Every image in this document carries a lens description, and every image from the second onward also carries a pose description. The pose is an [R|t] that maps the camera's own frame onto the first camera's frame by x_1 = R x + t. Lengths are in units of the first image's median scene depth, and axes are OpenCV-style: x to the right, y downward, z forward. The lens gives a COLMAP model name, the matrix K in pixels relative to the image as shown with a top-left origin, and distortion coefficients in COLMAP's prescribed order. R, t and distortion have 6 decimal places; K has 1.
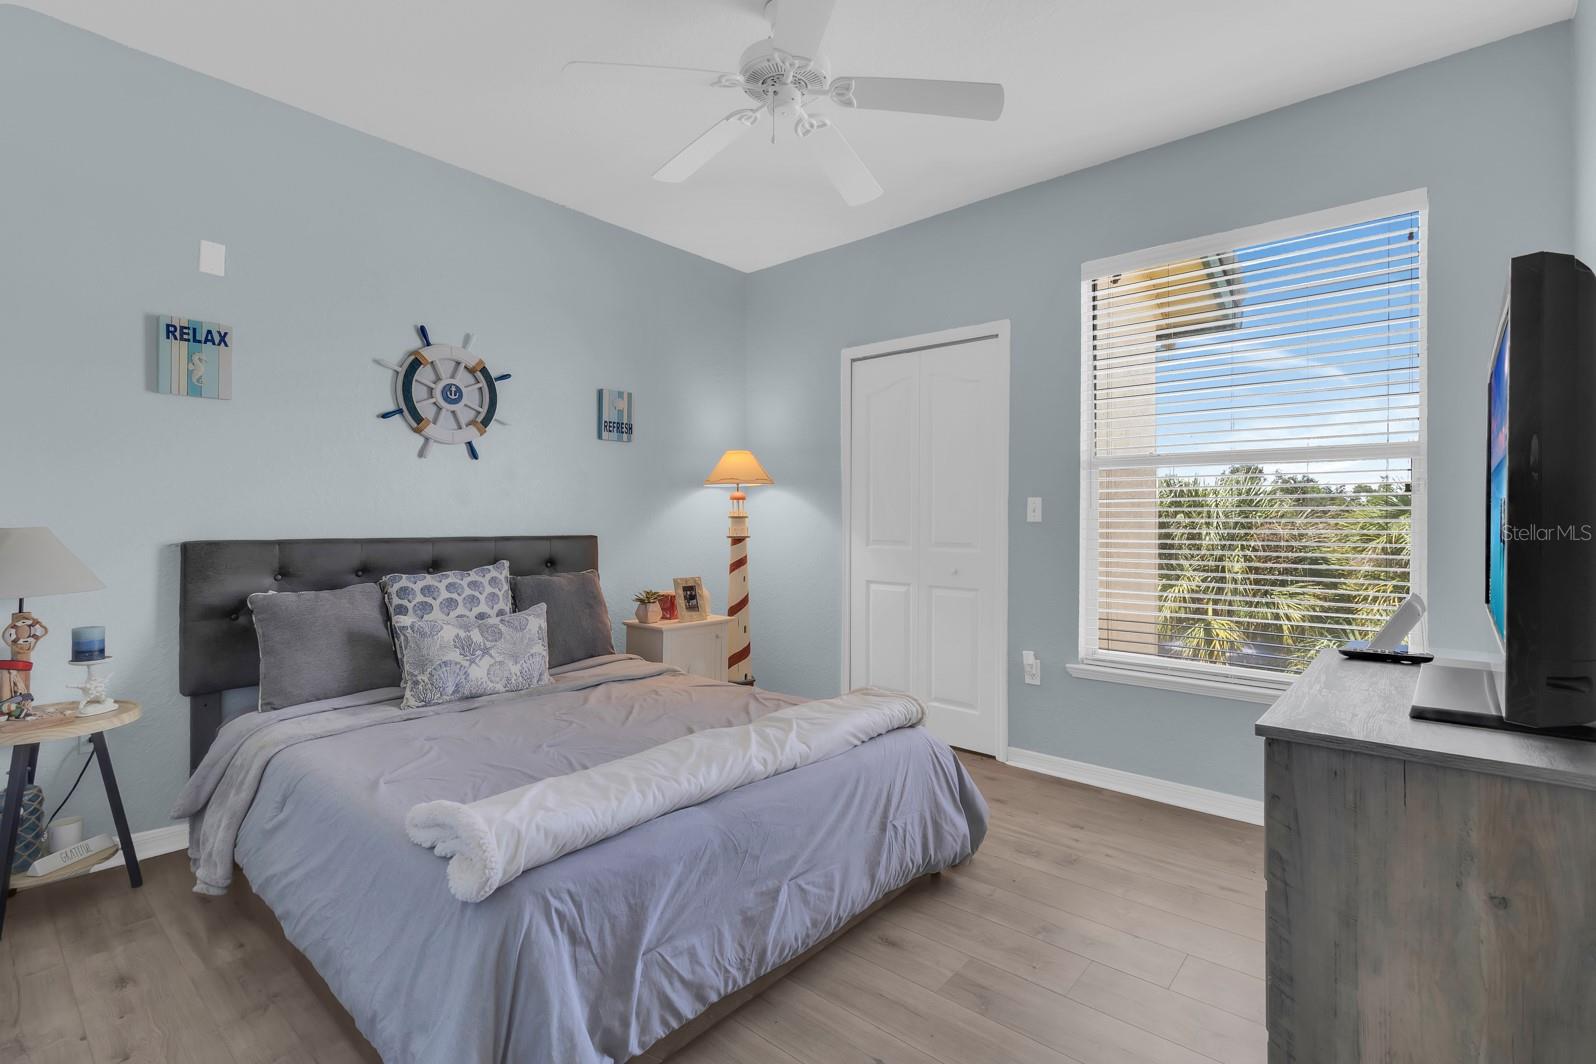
lens RADIAL K [[746.0, 0, 797.7], [0, 746.0, 524.5], [0, 0, 1]] dist [-0.006138, 0.002429]
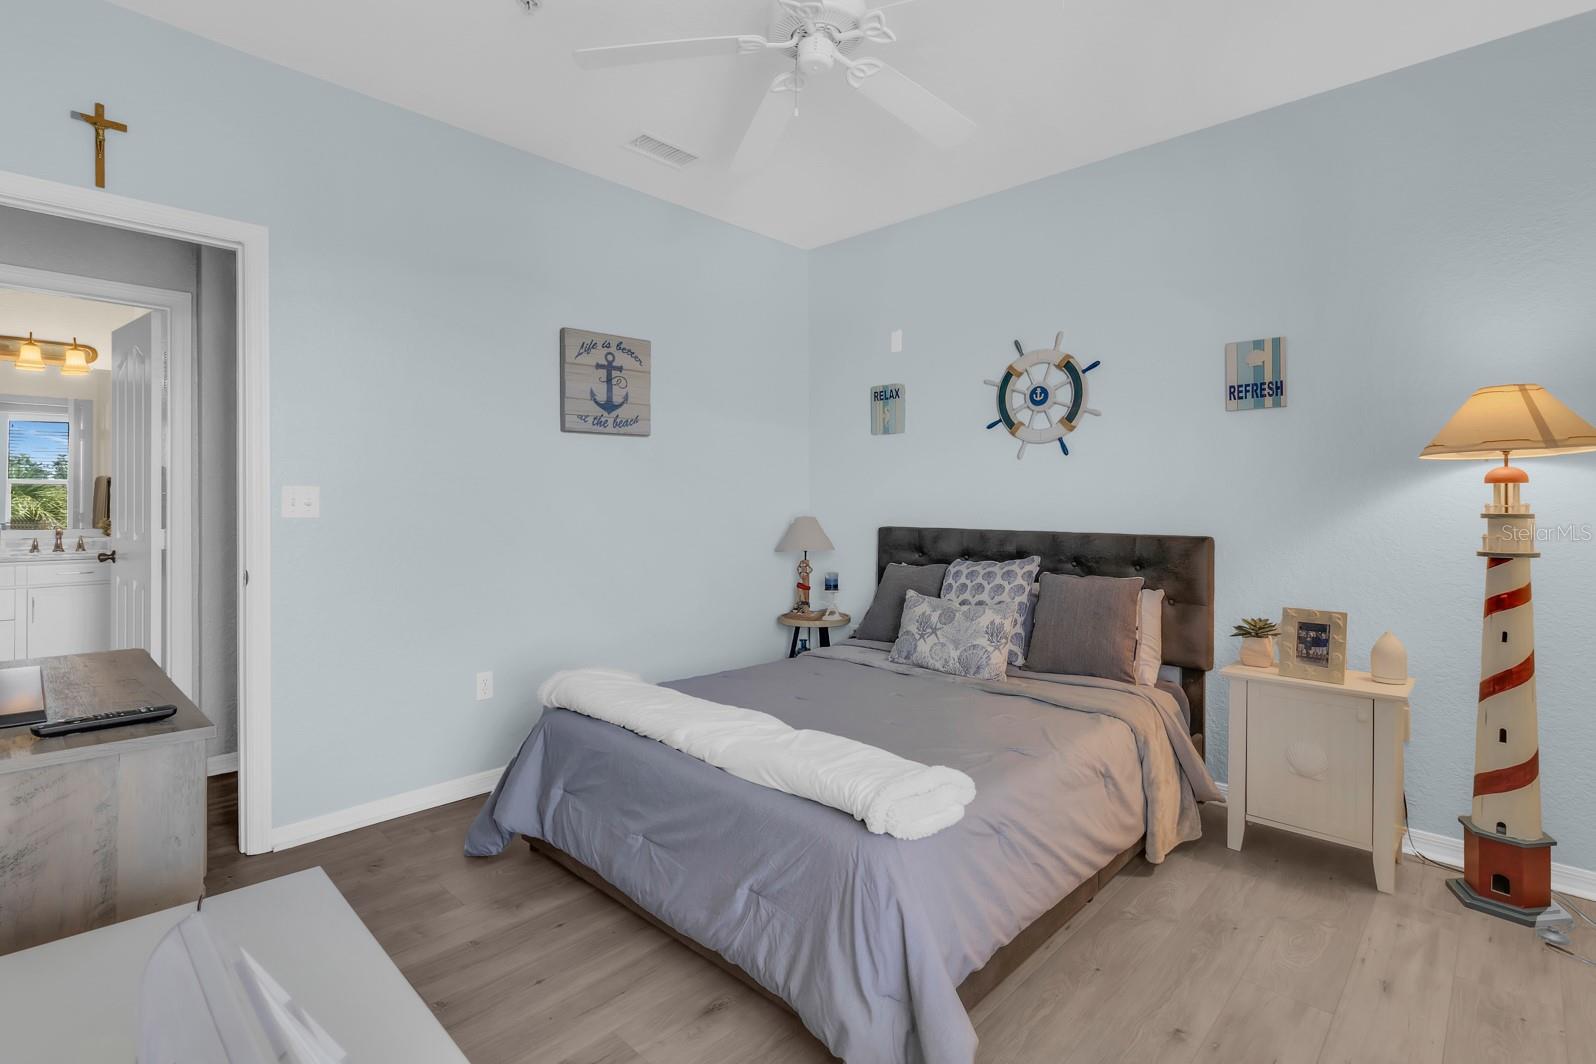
lens RADIAL K [[746.0, 0, 787.8], [0, 746.0, 508.0], [0, 0, 1]] dist [-0.006138, 0.002429]
pose [[-0.054581, -0.000097, -0.998509, 0.607869], [-0.011799, 0.999930, 0.000547, -0.012412], [0.998440, 0.011811, -0.054578, 0.700698]]
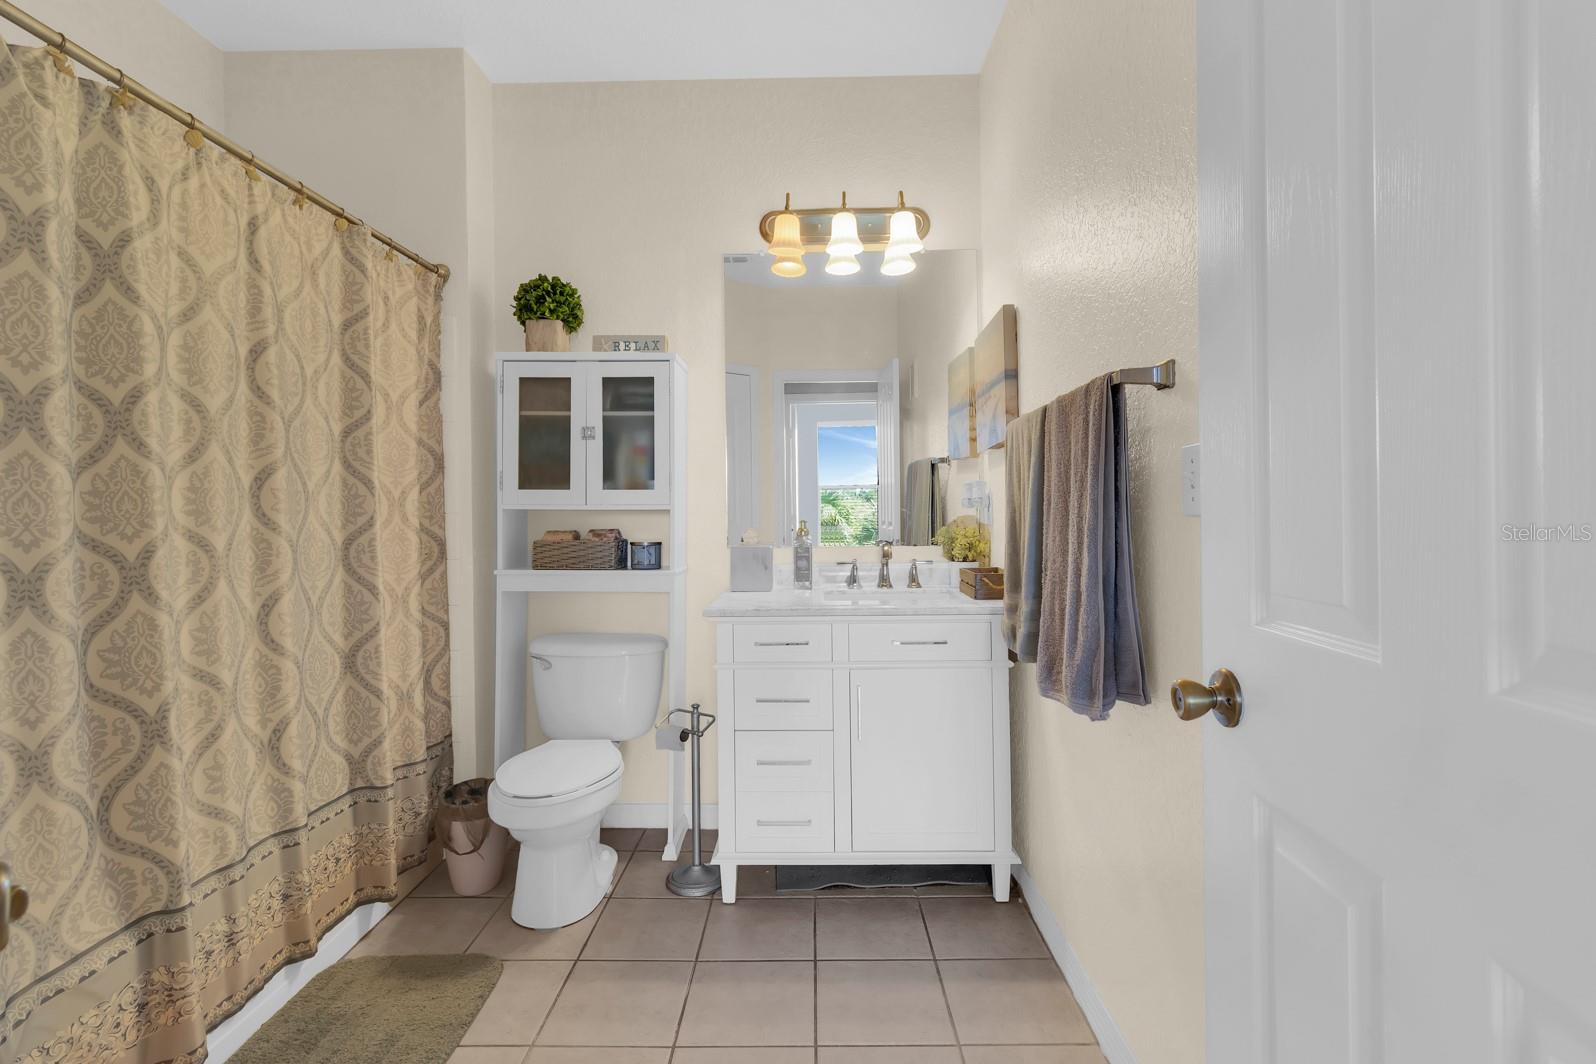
lens RADIAL K [[746.0, 0, 801.2], [0, 746.0, 529.3], [0, 0, 1]] dist [-0.006138, 0.002429]
pose [[-0.766154, 0.006886, -0.642620, 0.408913], [0.000768, 0.999952, 0.009799, -0.004091], [0.642656, 0.007014, -0.766123, 0.463406]]
